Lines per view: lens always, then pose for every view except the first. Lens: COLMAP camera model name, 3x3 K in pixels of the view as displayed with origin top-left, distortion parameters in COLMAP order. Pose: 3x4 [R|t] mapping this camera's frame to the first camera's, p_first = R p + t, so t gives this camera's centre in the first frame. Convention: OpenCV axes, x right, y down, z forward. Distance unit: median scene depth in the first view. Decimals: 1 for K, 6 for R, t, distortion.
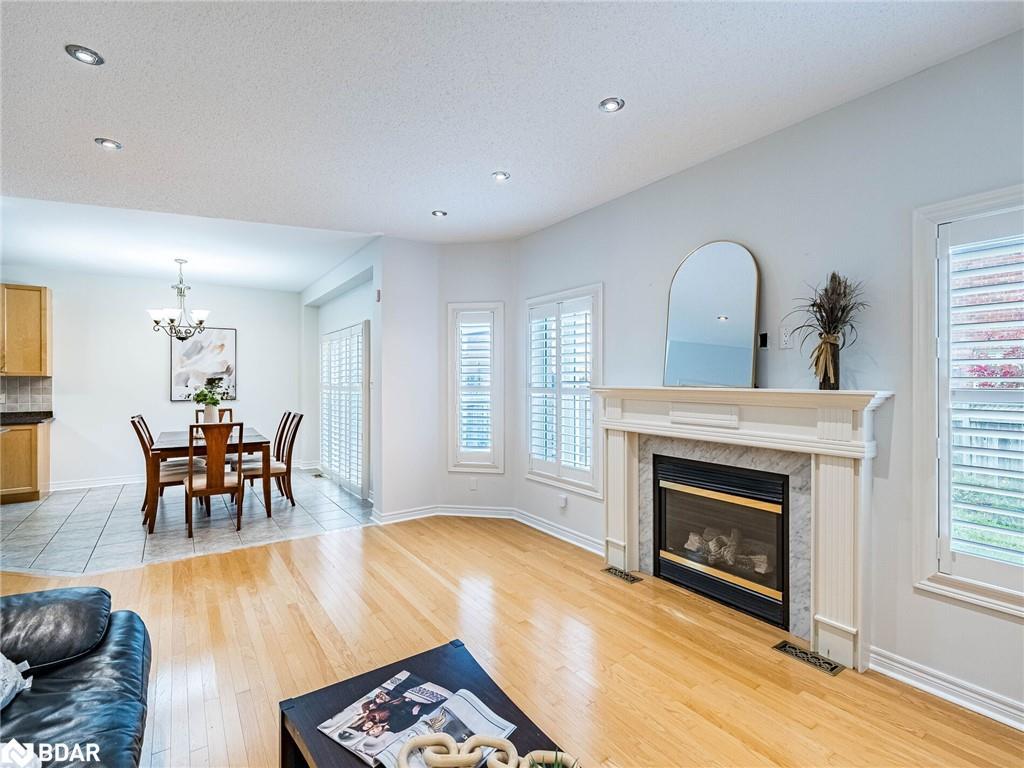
lens RADIAL K [[474.4, 0, 519.7], [0, 474.4, 380.4], [0, 0, 1]] dist [0.000305, 0.000448]
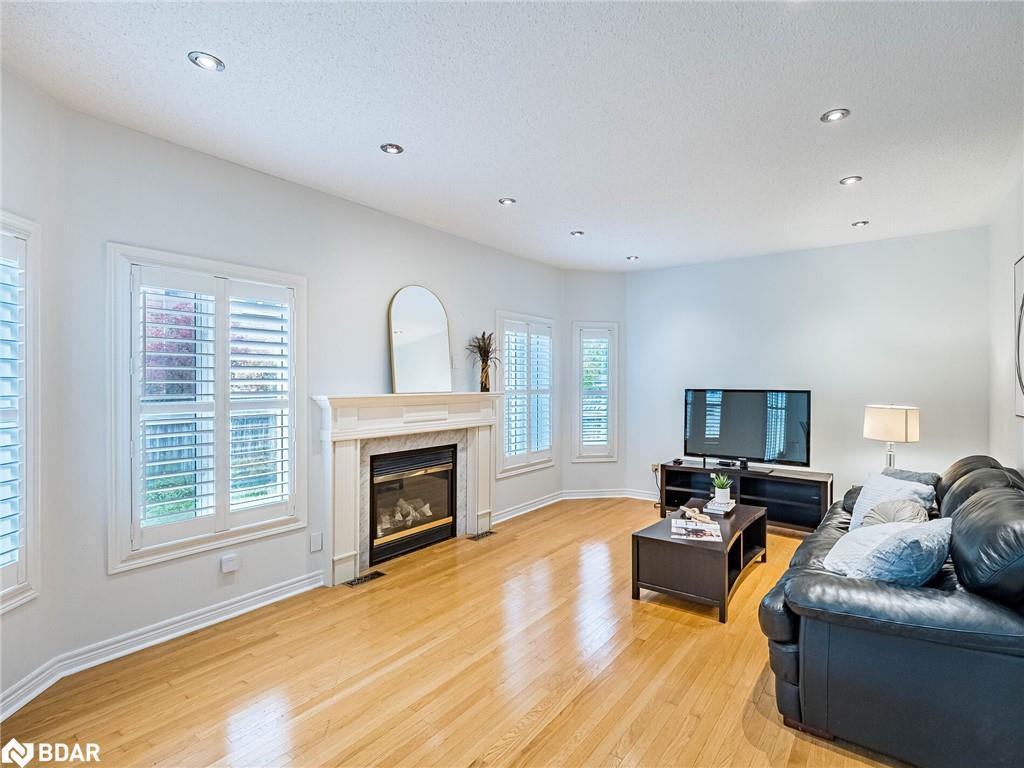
lens RADIAL K [[523.1, 0, 520.6], [0, 523.1, 382.9], [0, 0, 1]] dist [0.001789, 0.000431]
pose [[-0.309680, -0.002703, 0.950837, -1.030803], [0.002394, 0.999991, 0.003623, -0.017434], [-0.950838, 0.003398, -0.309670, 1.105422]]
